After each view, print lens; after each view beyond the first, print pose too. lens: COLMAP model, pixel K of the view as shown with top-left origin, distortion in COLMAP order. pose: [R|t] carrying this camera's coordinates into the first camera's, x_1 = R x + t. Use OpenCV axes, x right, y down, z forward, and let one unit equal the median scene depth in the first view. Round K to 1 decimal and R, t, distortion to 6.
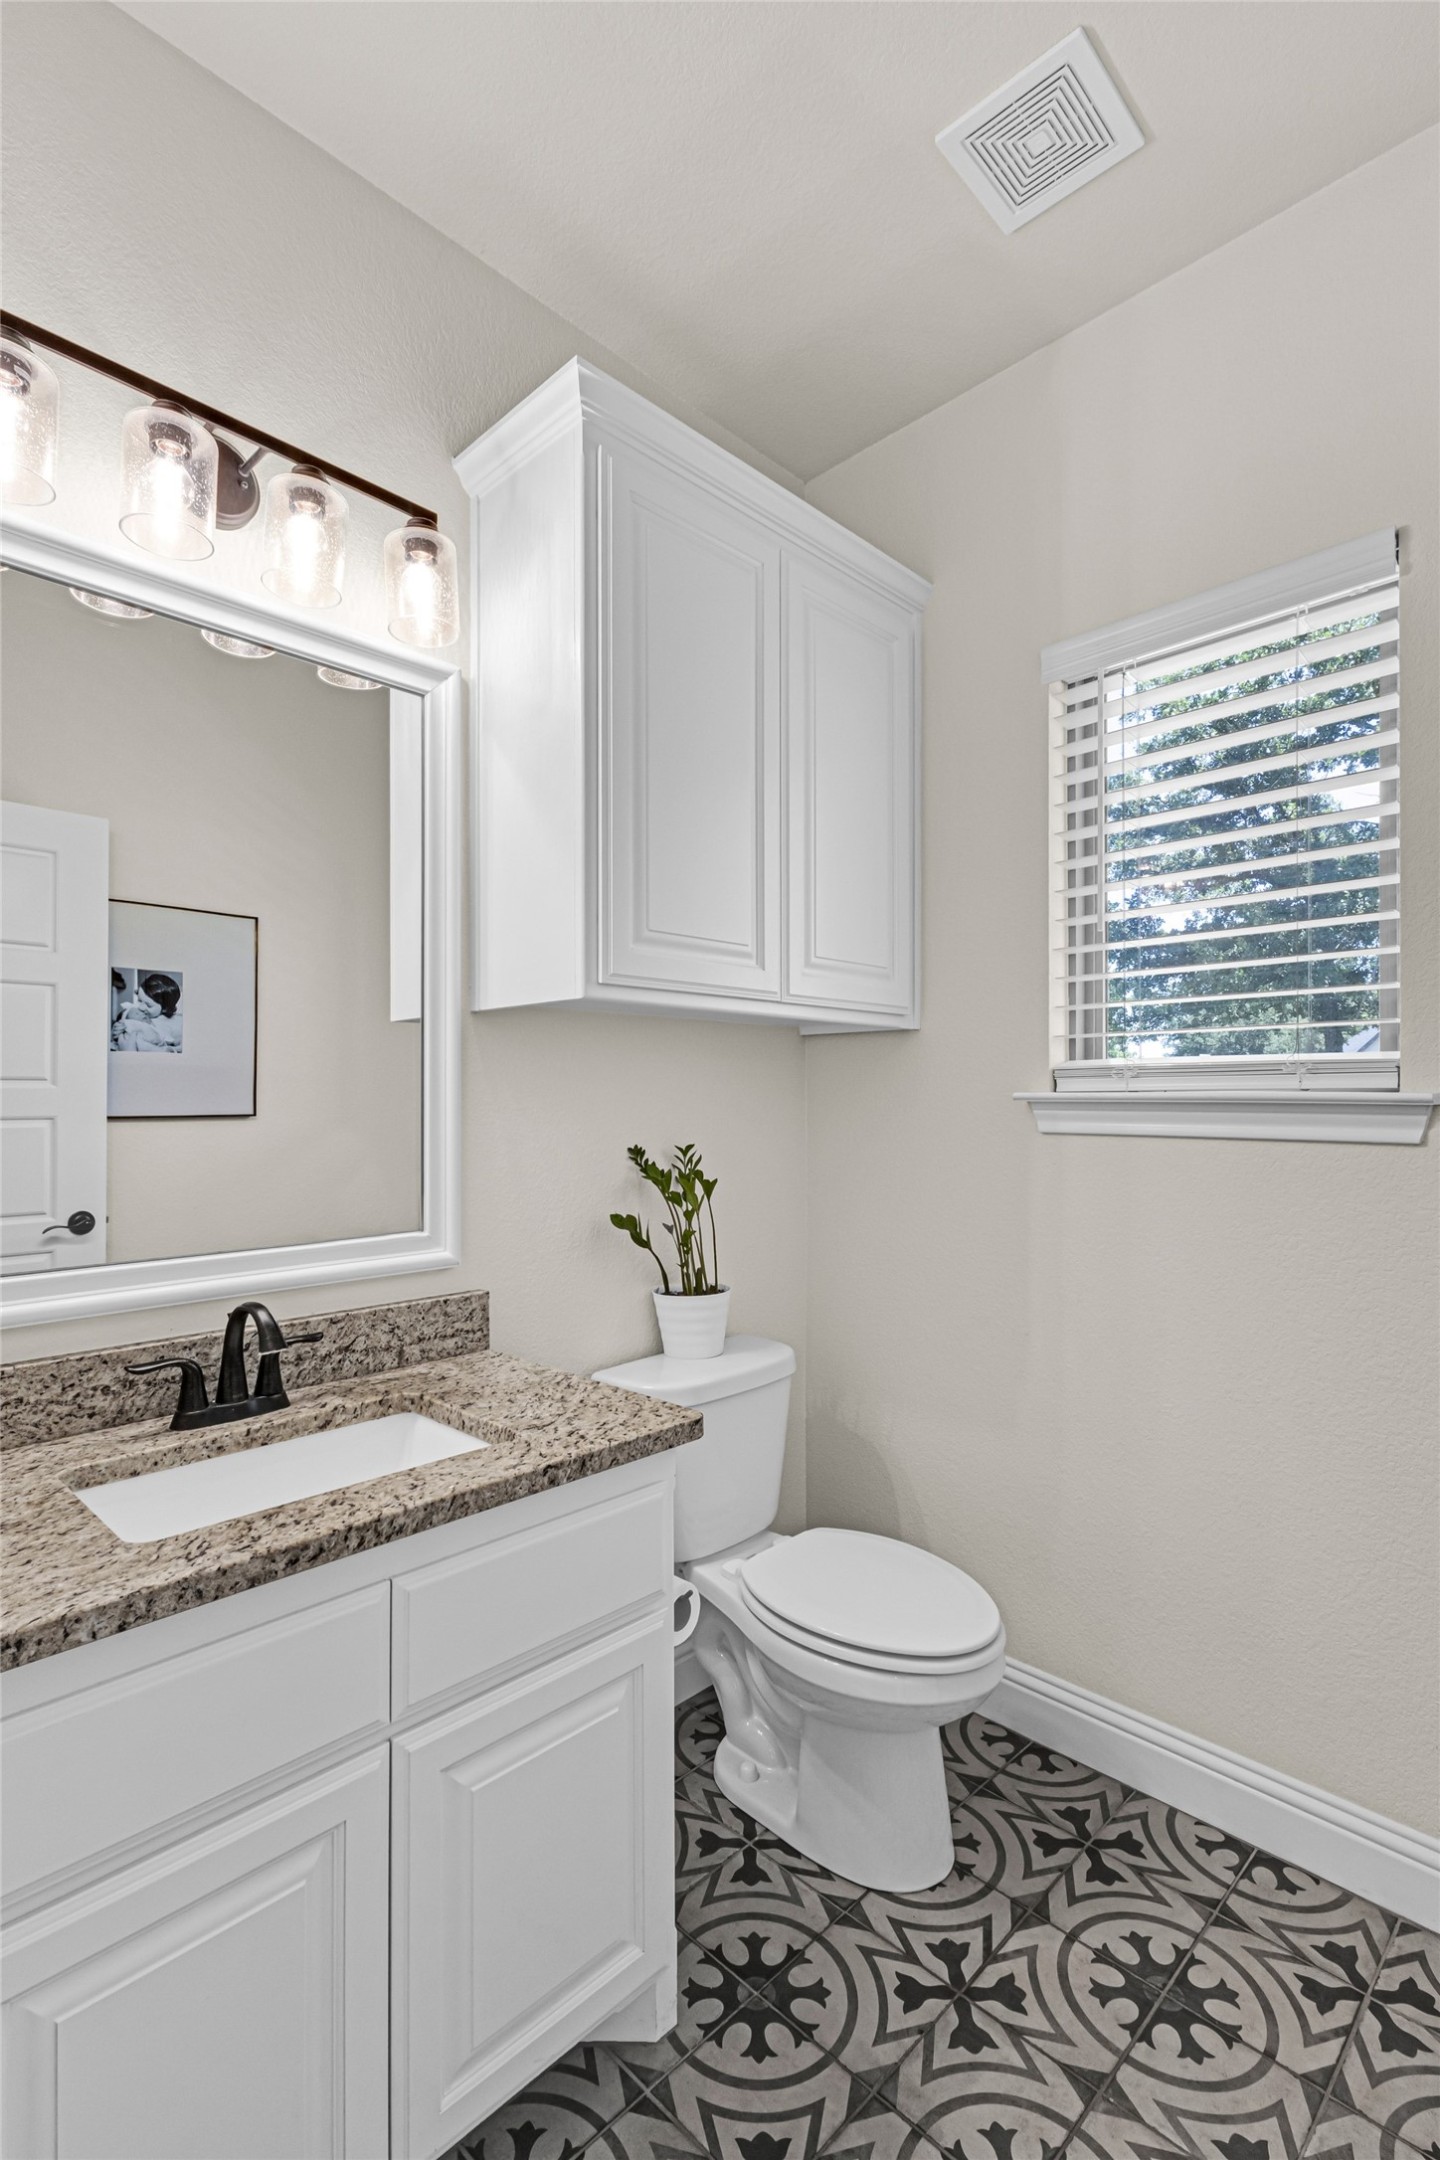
lens RADIAL K [[953.5, 0, 720.0], [0, 953.5, 1080.0], [0, 0, 1]] dist [0.001456, 0.000205]
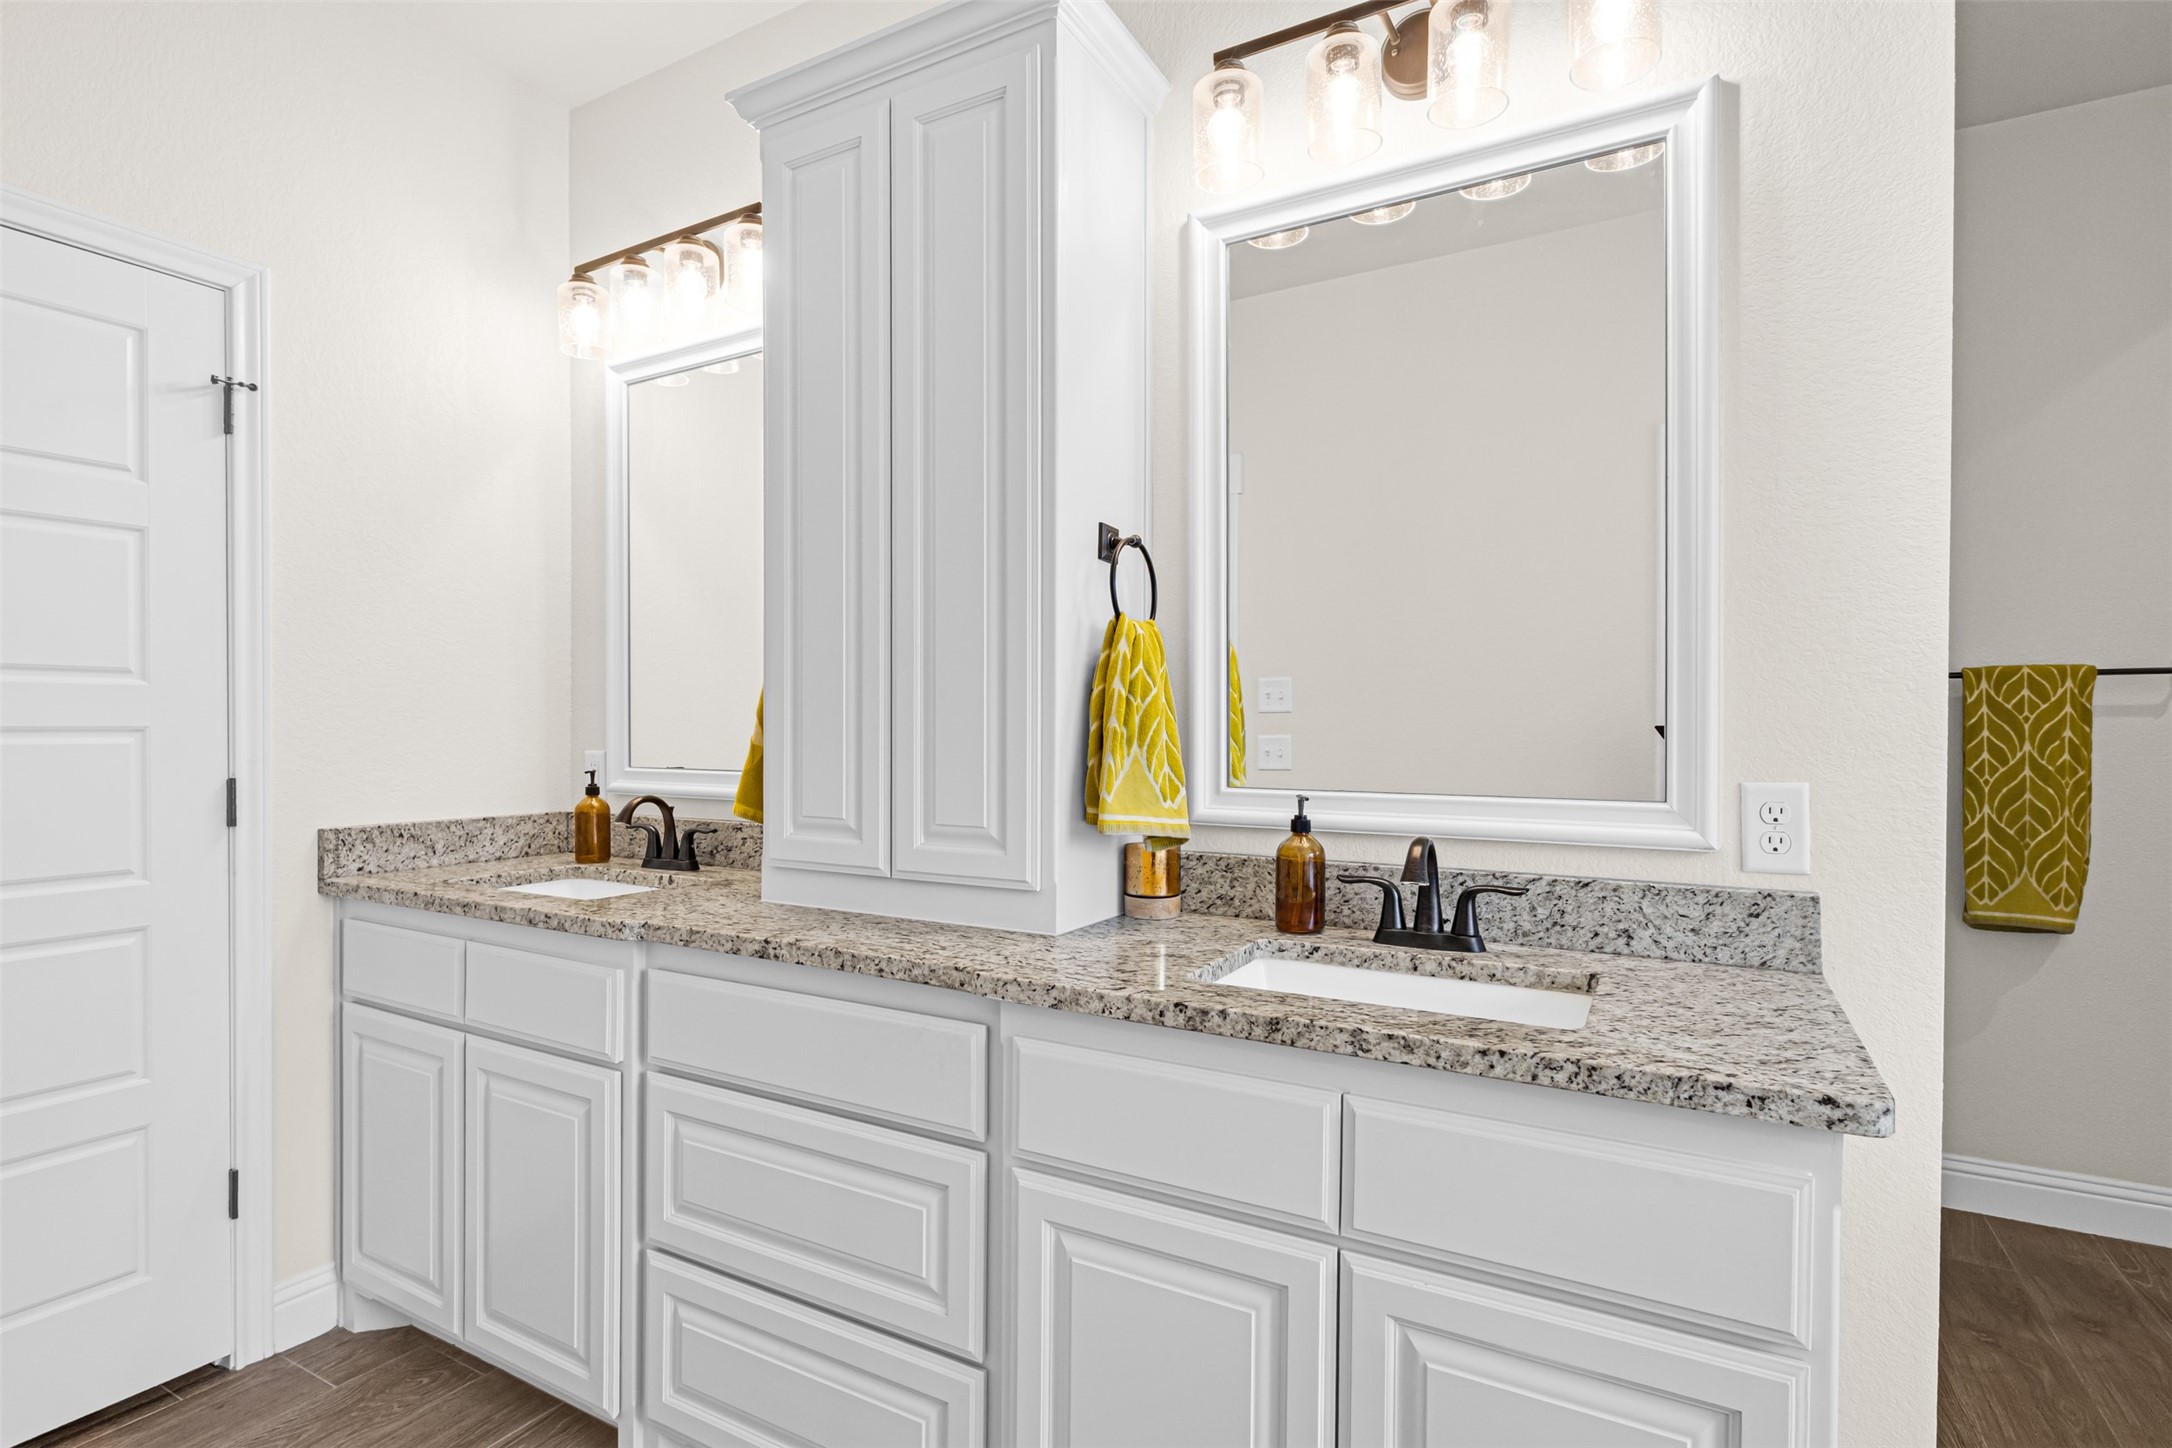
lens RADIAL K [[1033.1, 0, 1074.4], [0, 1033.1, 718.2], [0, 0, 1]] dist [0.003731, 0.003023]
pose [[0.269370, 0.009914, -0.962986, 0.484677], [0.025938, 0.999510, 0.017546, 0.068546], [0.962687, -0.029704, 0.268980, 0.331073]]
